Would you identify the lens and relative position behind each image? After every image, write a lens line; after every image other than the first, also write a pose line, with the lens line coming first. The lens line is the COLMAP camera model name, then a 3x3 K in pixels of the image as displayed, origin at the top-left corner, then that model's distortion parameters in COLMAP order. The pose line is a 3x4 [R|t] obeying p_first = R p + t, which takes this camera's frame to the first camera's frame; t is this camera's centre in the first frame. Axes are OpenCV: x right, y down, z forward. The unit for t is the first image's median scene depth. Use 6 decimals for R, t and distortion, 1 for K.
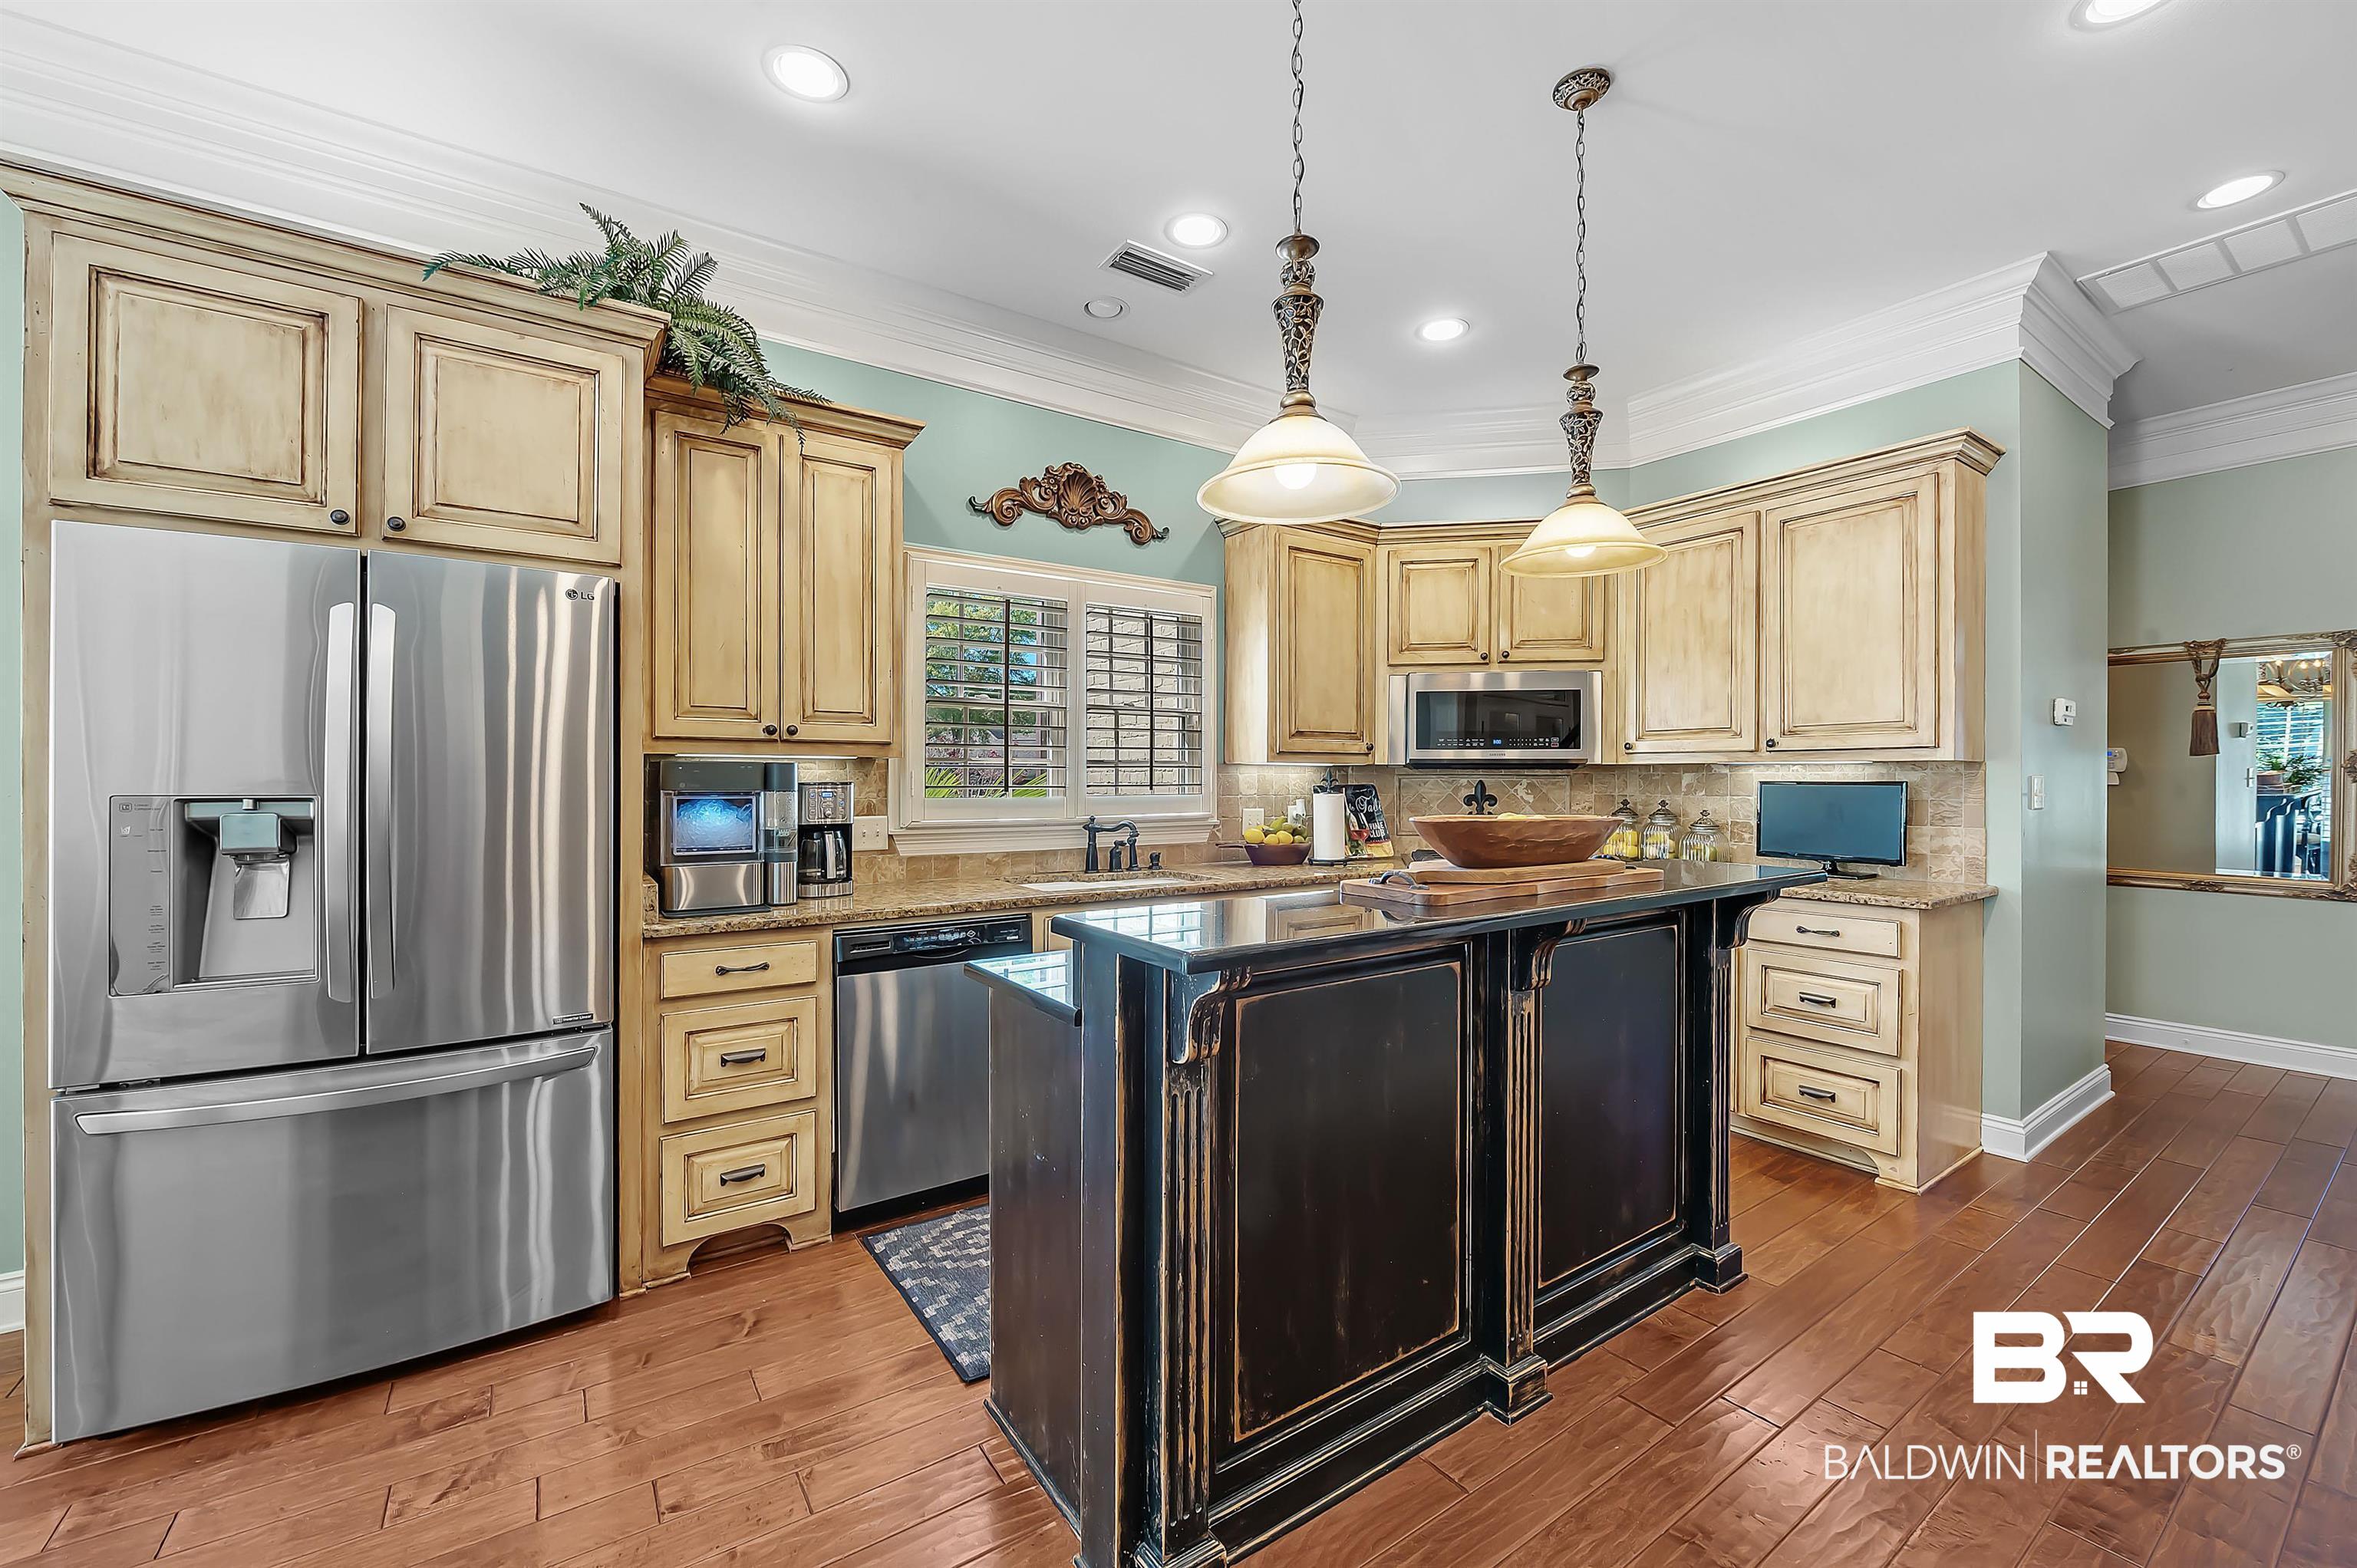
lens RADIAL K [[941.4, 0, 1176.0], [0, 941.4, 784.7], [0, 0, 1]] dist [-0.001981, -0.000237]
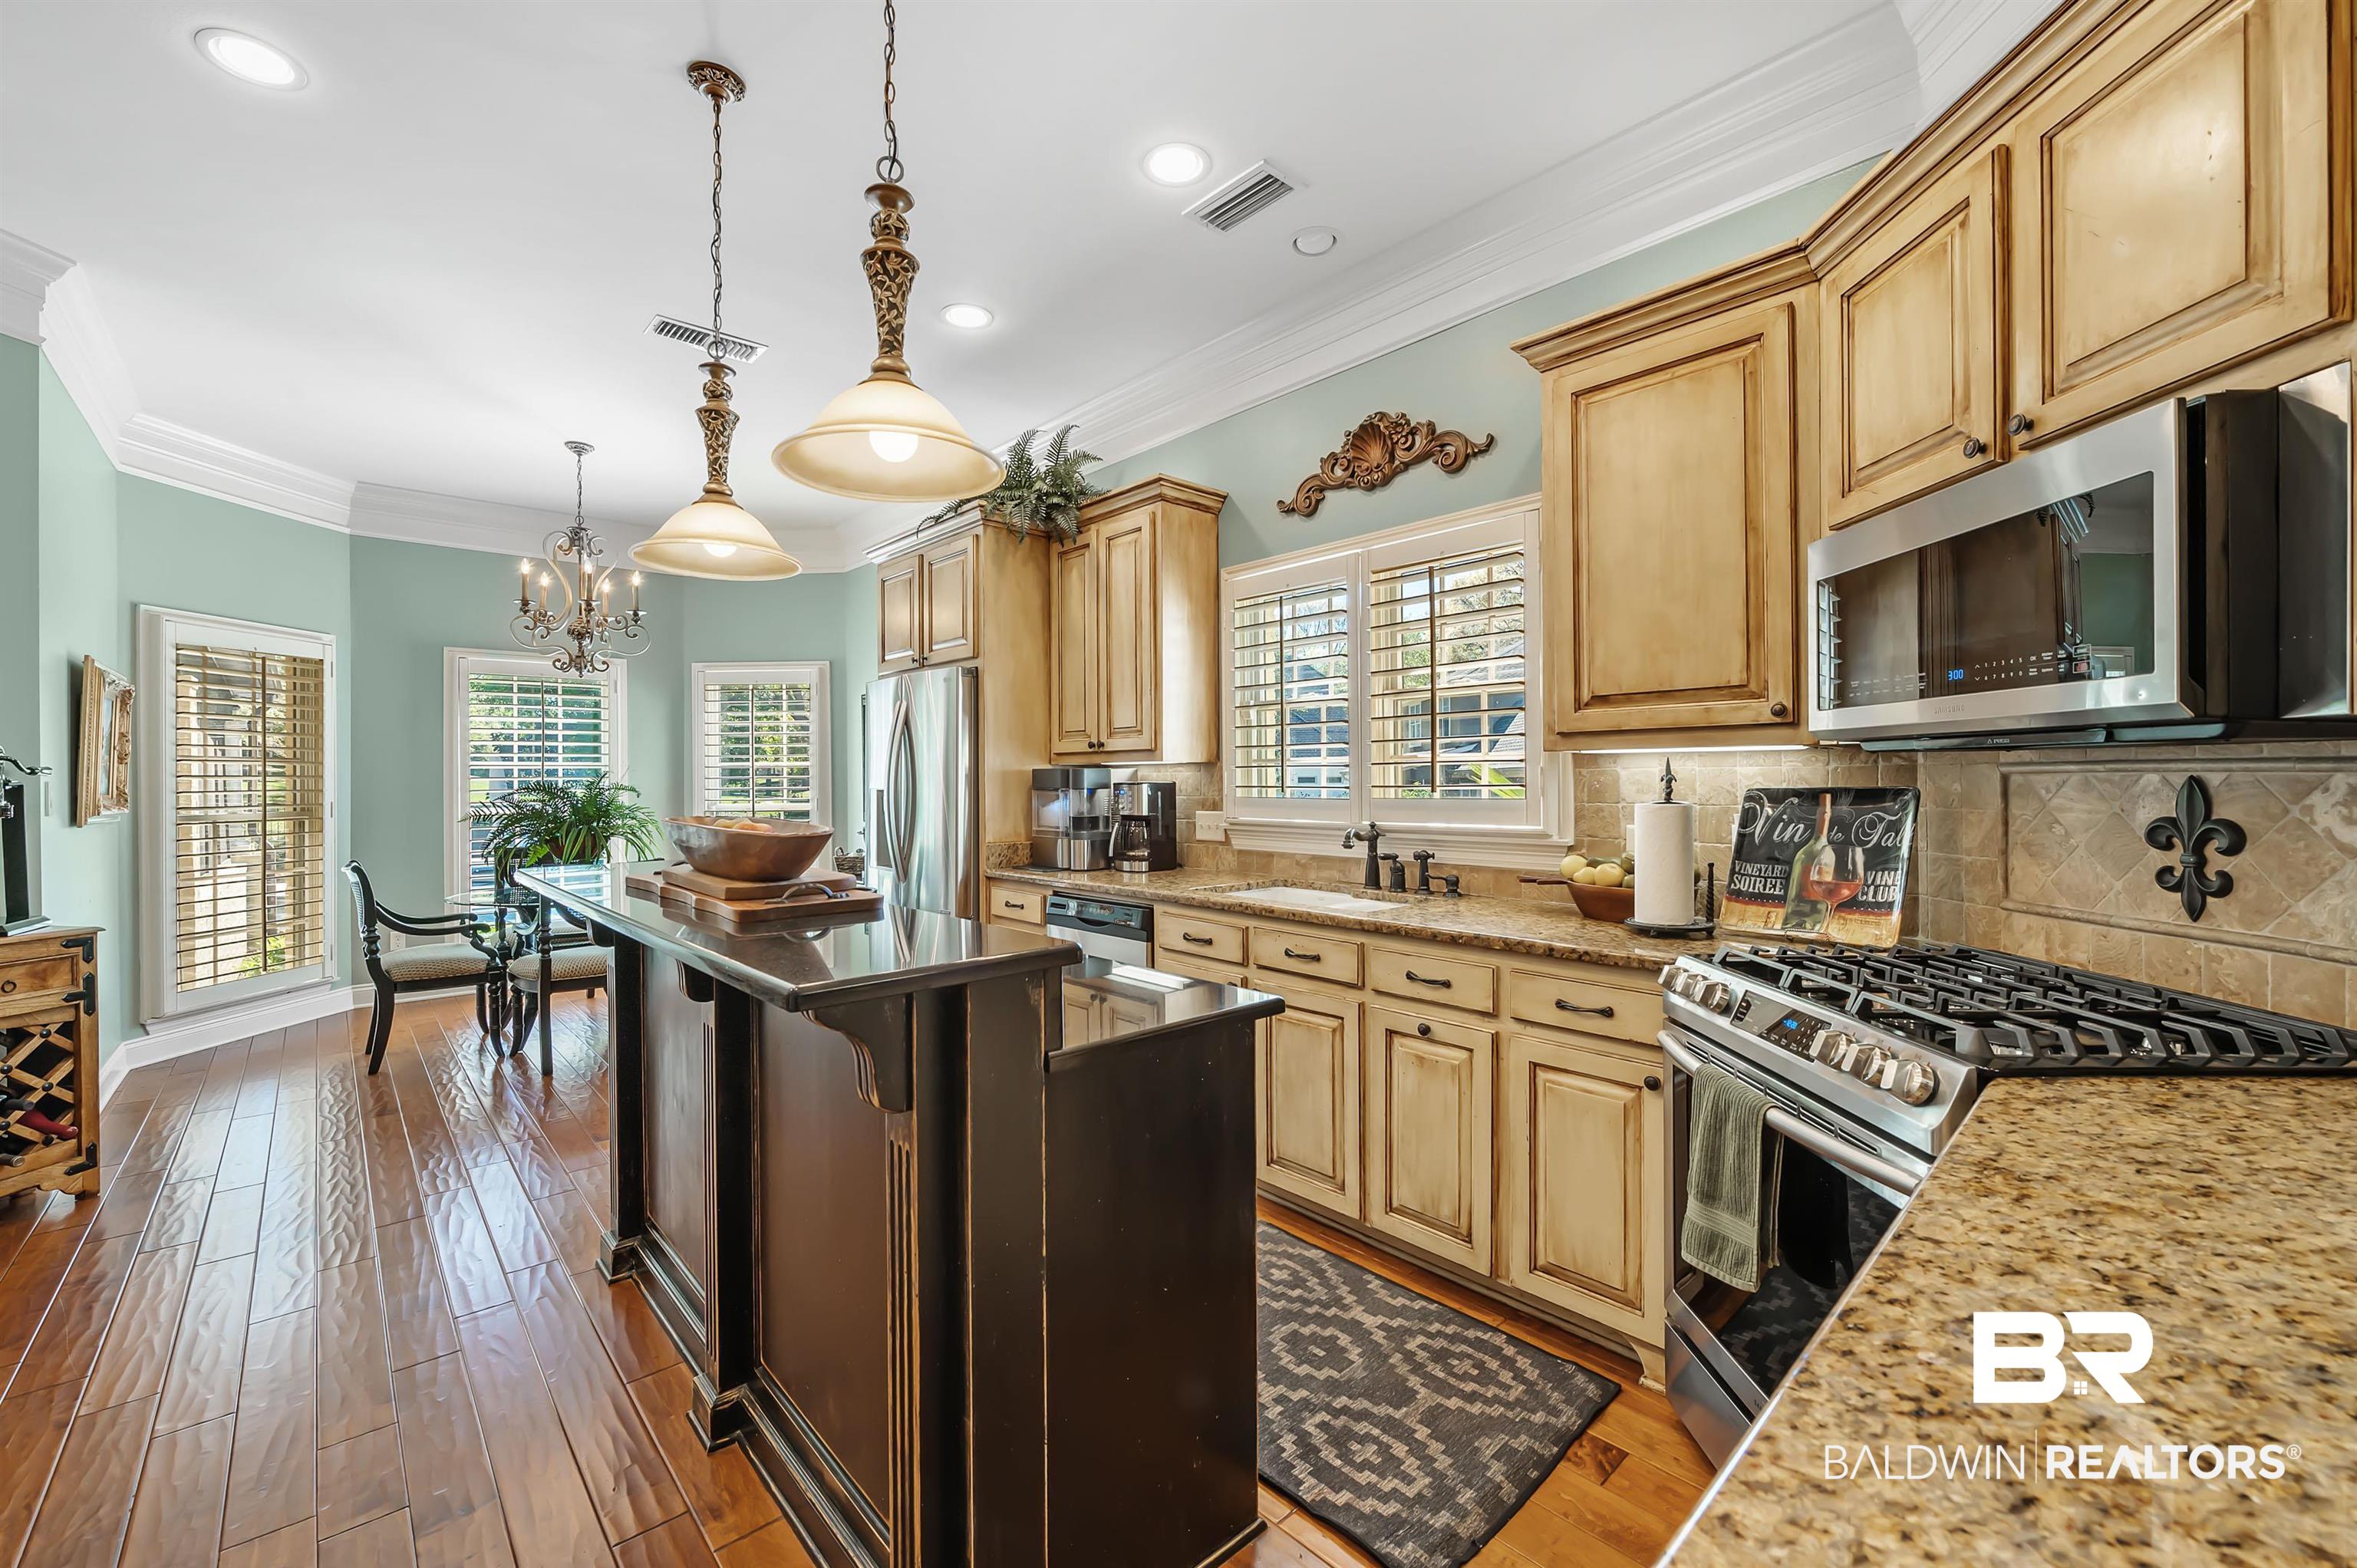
lens RADIAL K [[941.4, 0, 1172.3], [0, 941.4, 787.9], [0, 0, 1]] dist [-0.001981, -0.000237]
pose [[0.137637, 0.008150, -0.990449, 0.724454], [0.001115, 0.999964, 0.008383, -0.004893], [0.990482, -0.002258, 0.137623, 0.698038]]
